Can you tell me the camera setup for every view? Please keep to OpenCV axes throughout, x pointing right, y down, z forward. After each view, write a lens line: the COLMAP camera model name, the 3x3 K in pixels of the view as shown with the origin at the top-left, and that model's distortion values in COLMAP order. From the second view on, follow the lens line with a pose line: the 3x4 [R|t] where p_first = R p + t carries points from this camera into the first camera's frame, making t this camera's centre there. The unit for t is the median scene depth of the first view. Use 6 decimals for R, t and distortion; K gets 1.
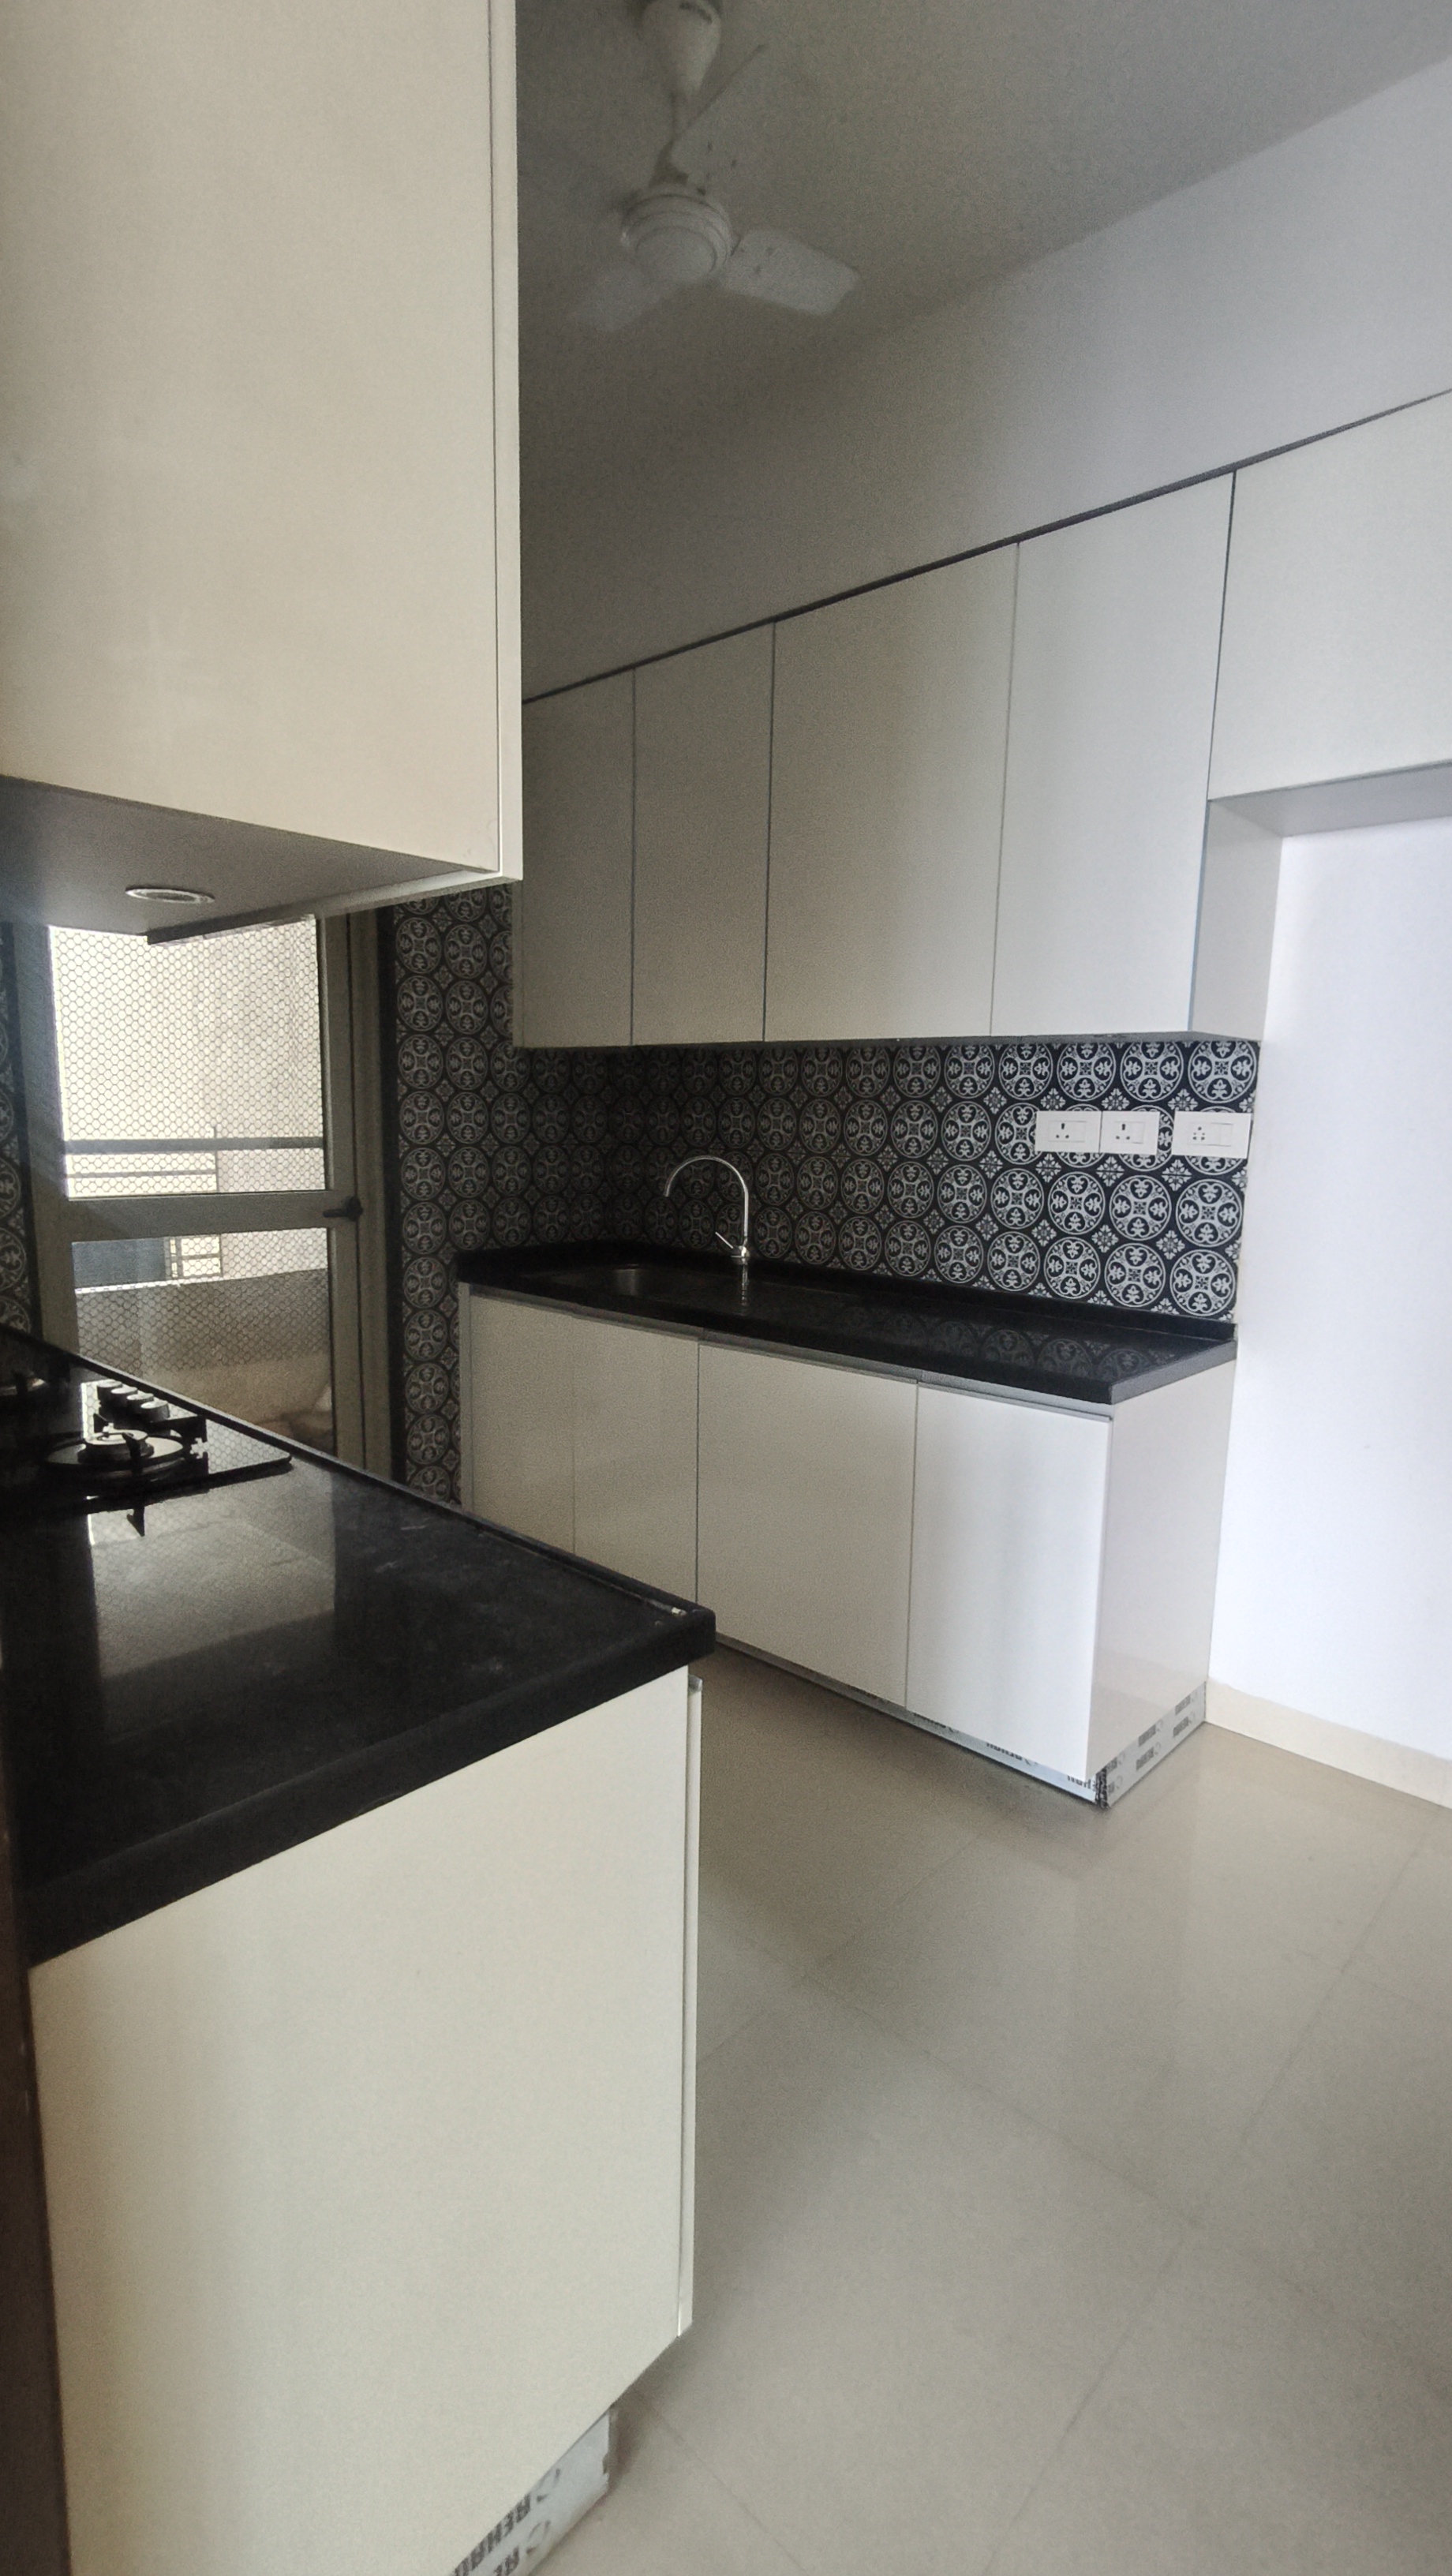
lens RADIAL K [[1211.2, 0, 735.6], [0, 1211.2, 1296.4], [0, 0, 1]] dist [0.001796, 0.001698]
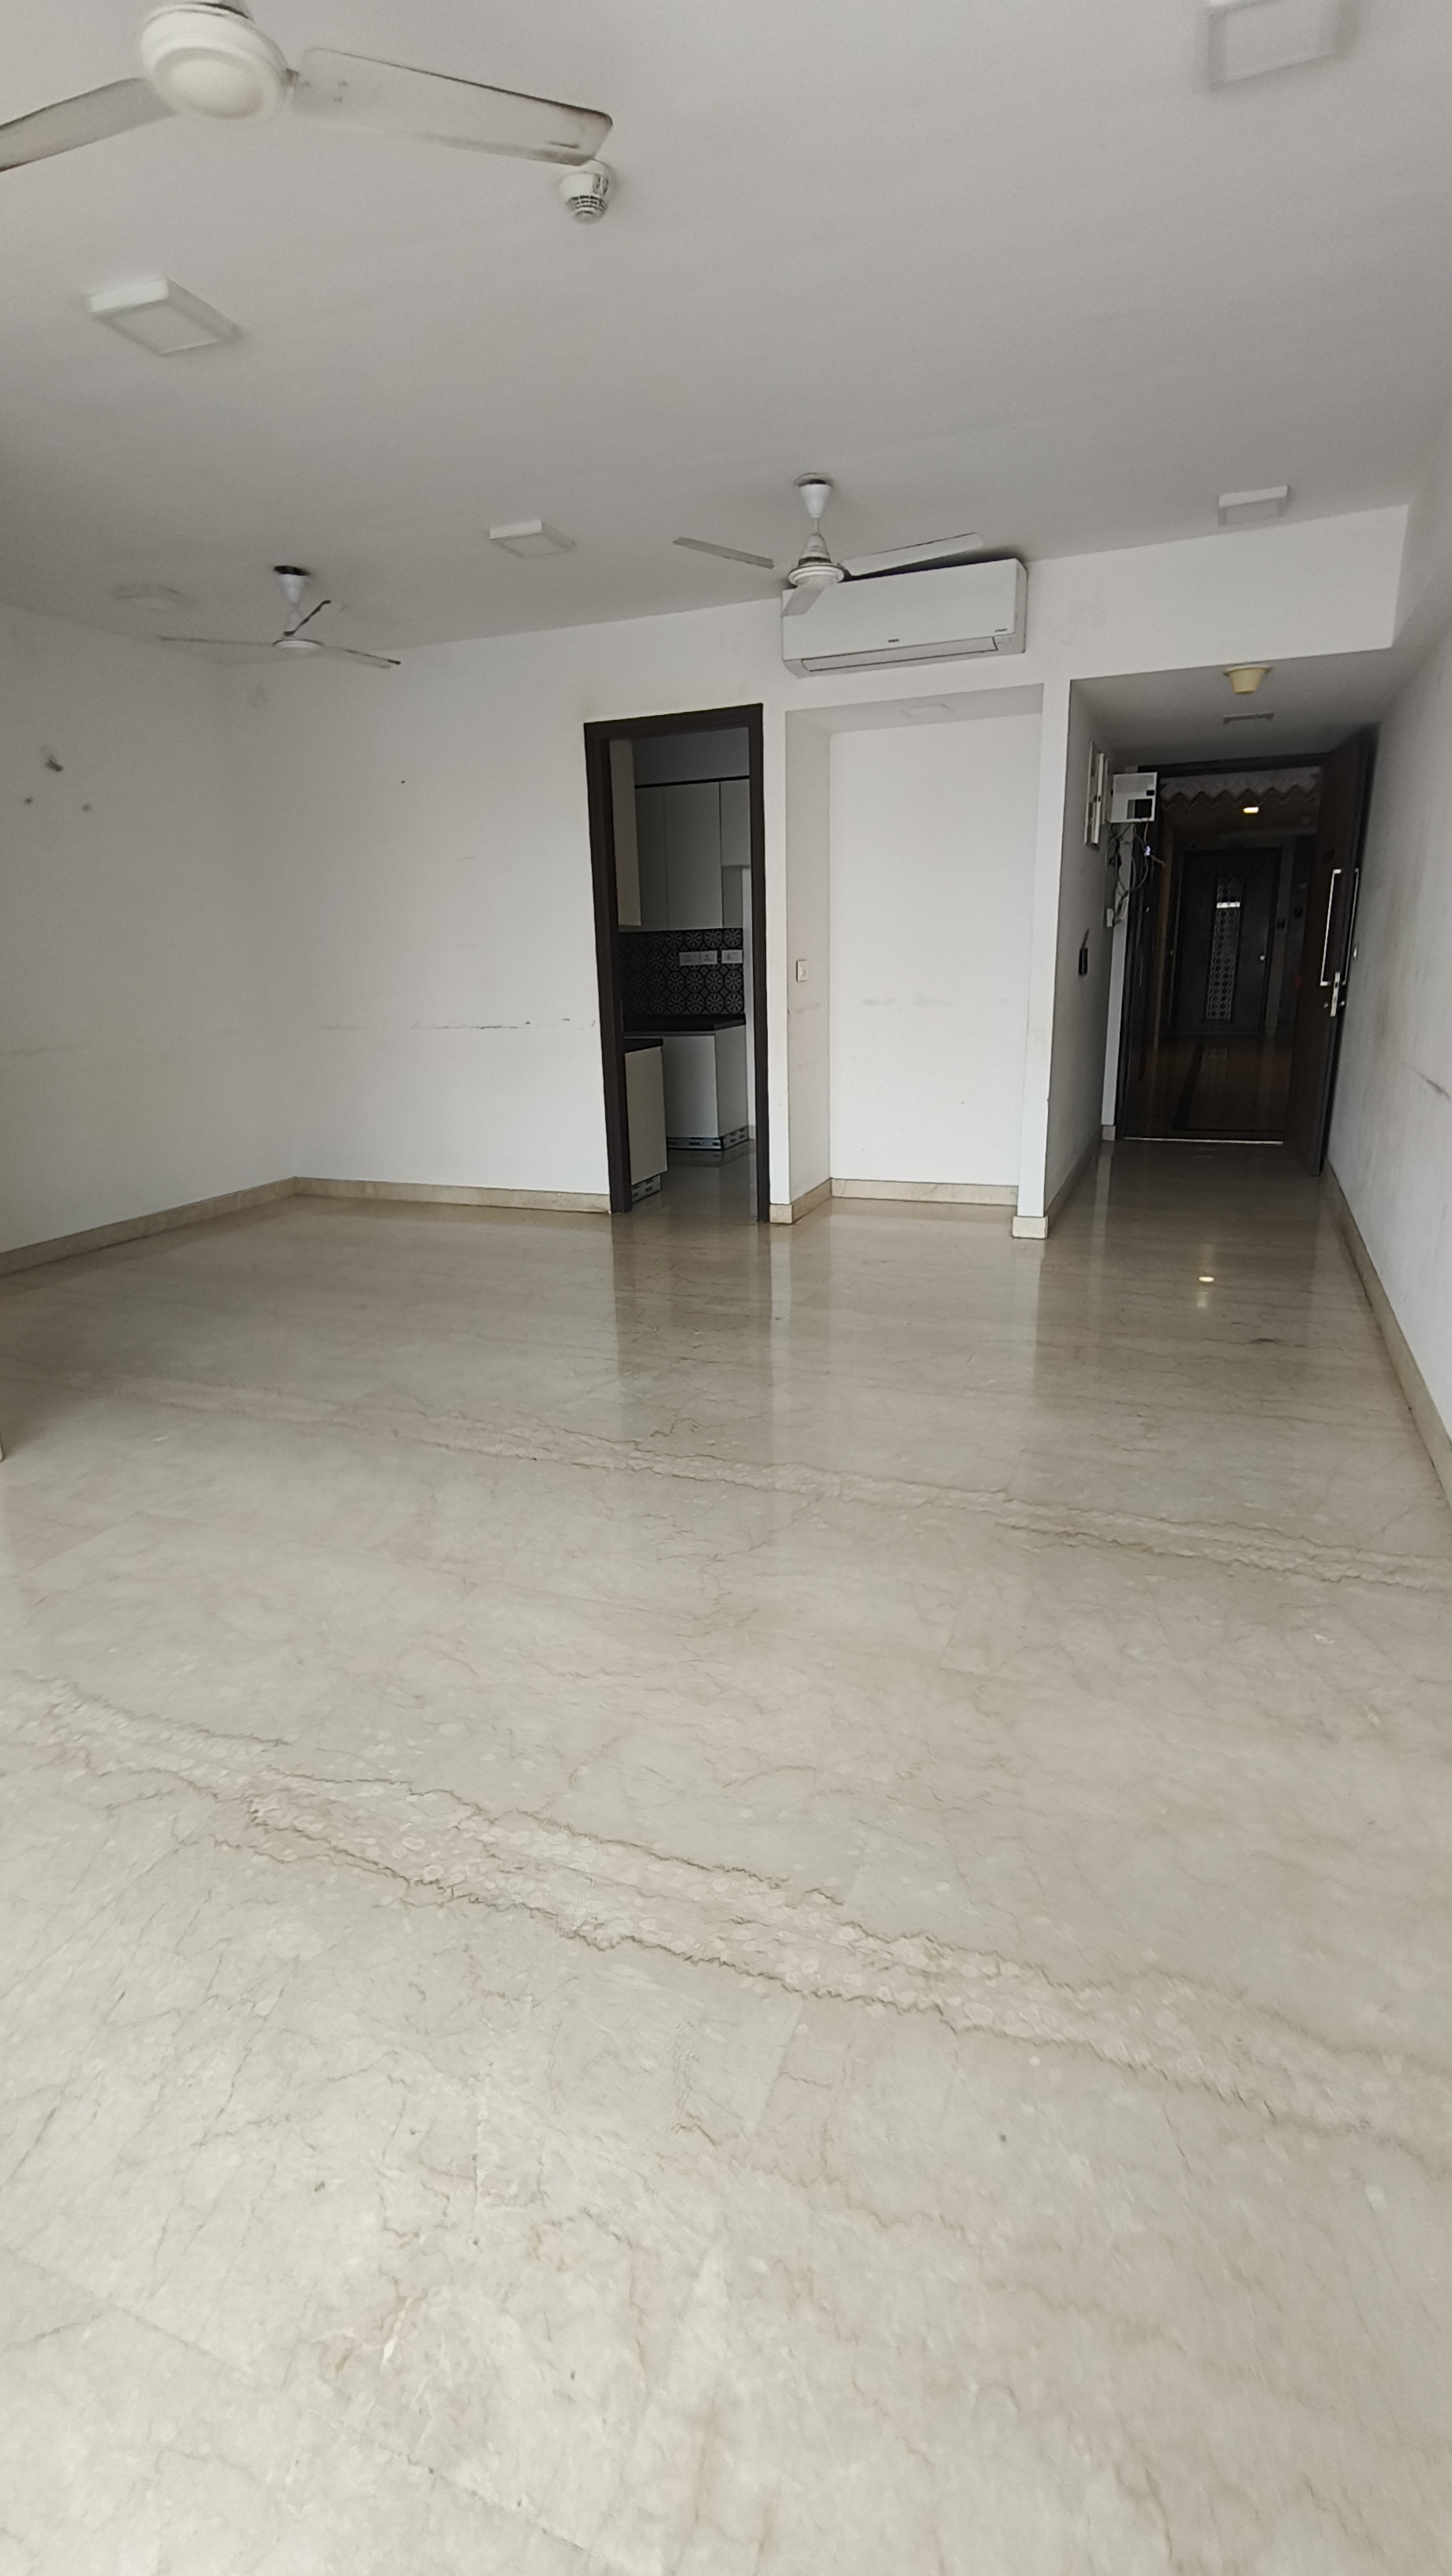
lens RADIAL K [[1211.2, 0, 728.9], [0, 1211.2, 1296.2], [0, 0, 1]] dist [0.001796, 0.001698]
pose [[0.935030, -0.149497, 0.321512, -0.813698], [0.107583, 0.983639, 0.144498, 0.296661], [-0.337853, -0.100521, 0.935816, -2.175195]]
